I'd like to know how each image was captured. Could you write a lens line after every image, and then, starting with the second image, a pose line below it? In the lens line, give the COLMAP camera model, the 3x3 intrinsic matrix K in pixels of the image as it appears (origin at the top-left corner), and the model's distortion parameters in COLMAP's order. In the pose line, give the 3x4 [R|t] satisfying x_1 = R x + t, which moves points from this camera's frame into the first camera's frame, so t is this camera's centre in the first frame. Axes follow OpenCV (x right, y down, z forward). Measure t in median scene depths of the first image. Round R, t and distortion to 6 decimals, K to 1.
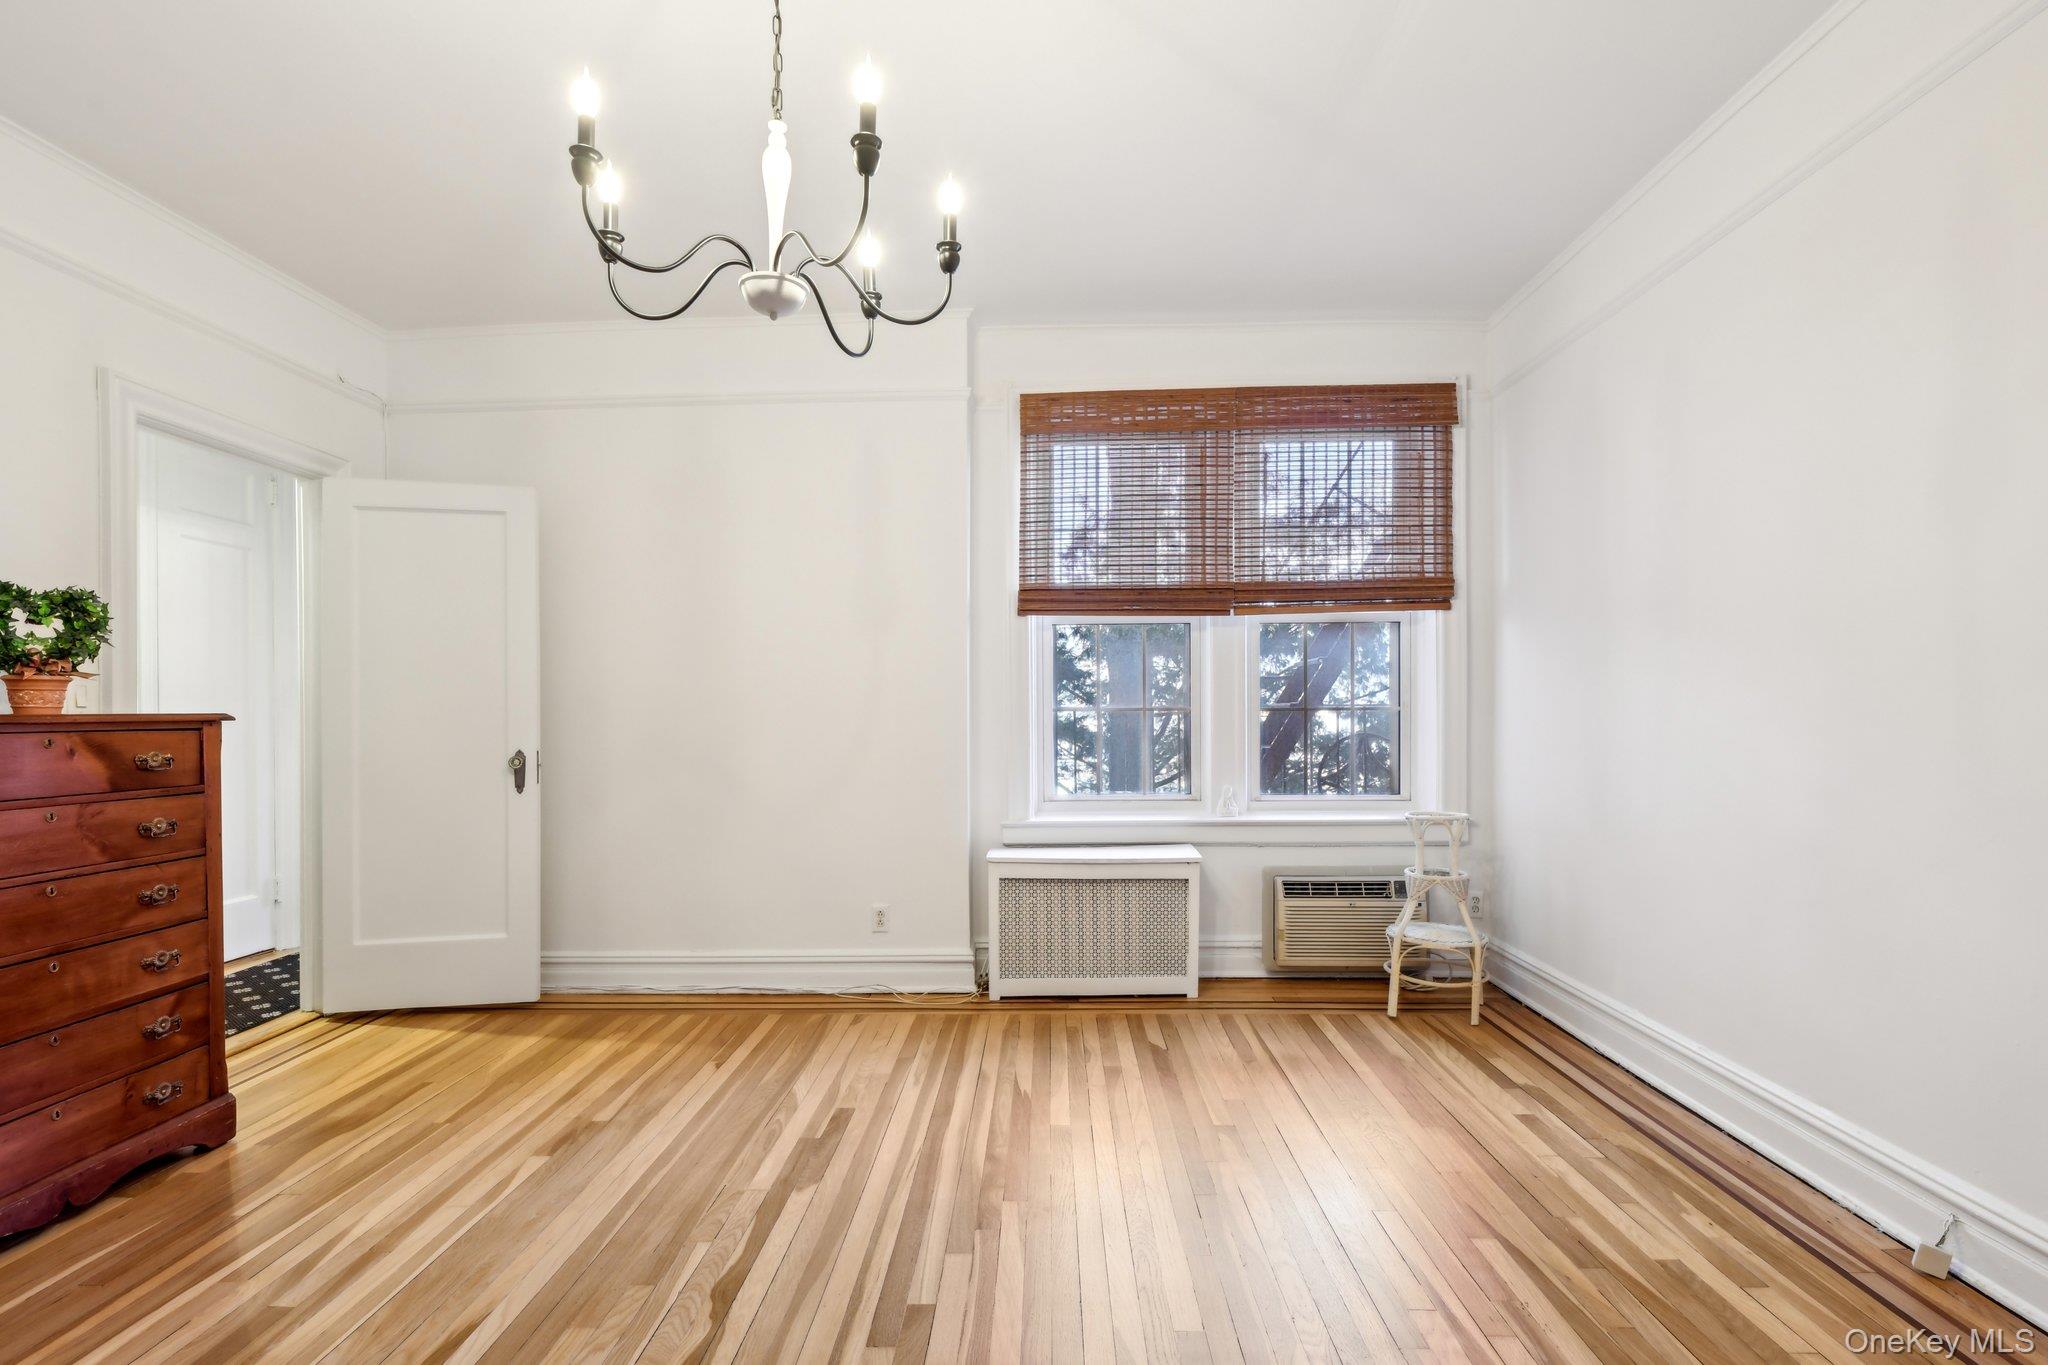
lens RADIAL K [[947.4, 0, 1031.8], [0, 947.4, 714.2], [0, 0, 1]] dist [-0.000066, -0.000589]
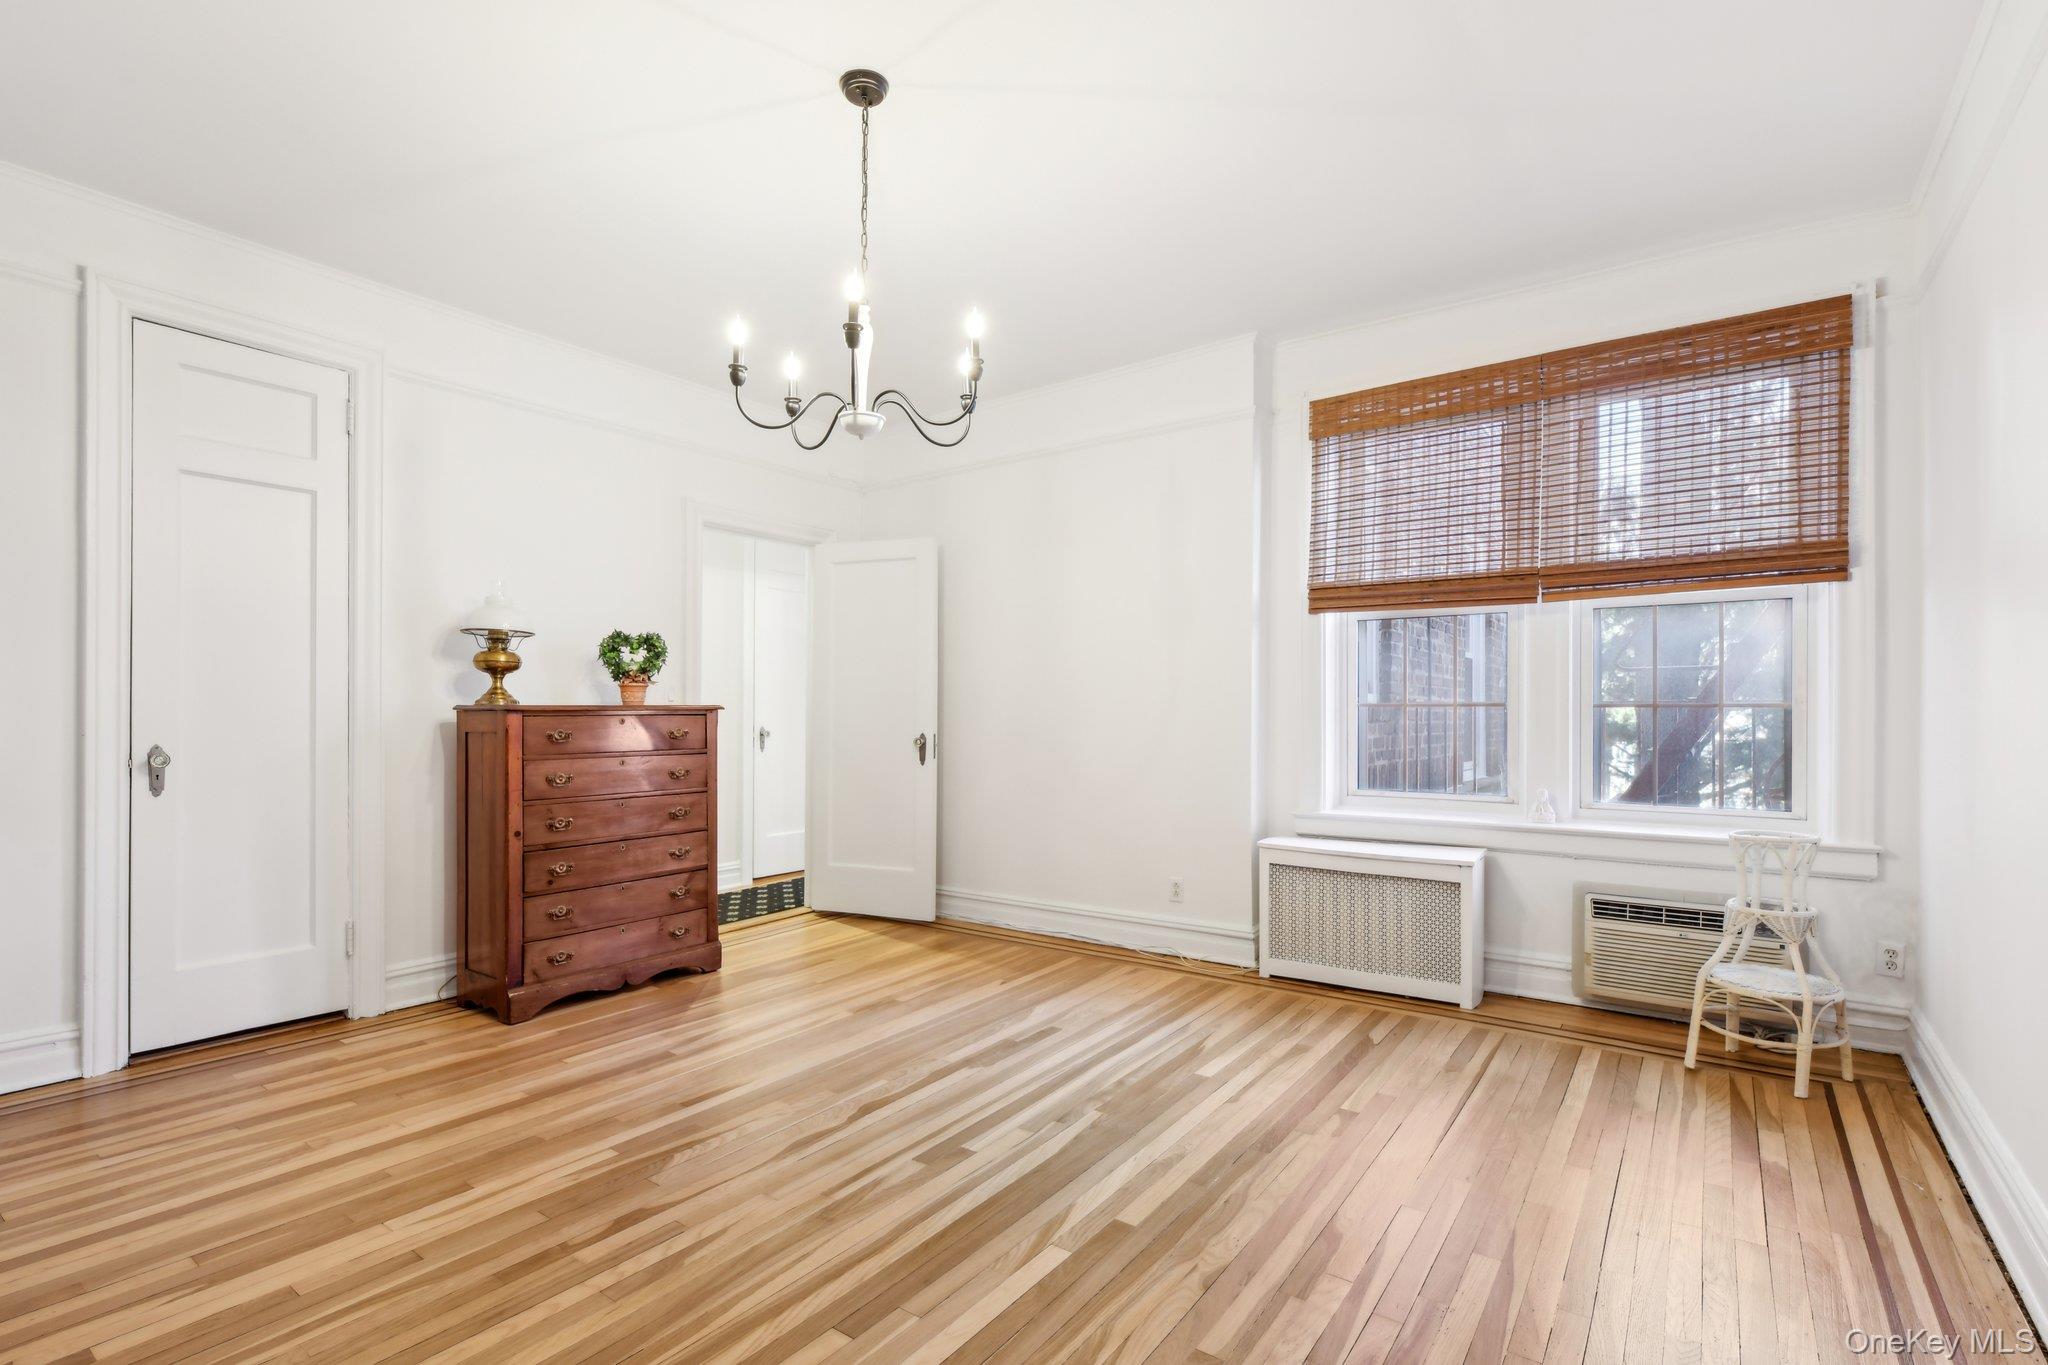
lens RADIAL K [[938.2, 0, 1025.7], [0, 938.2, 699.8], [0, 0, 1]] dist [0.001583, -0.000166]
pose [[0.833662, 0.001785, -0.552272, 0.320369], [-0.005918, 0.999966, -0.005701, -0.002610], [0.552244, 0.008021, 0.833644, -0.031628]]
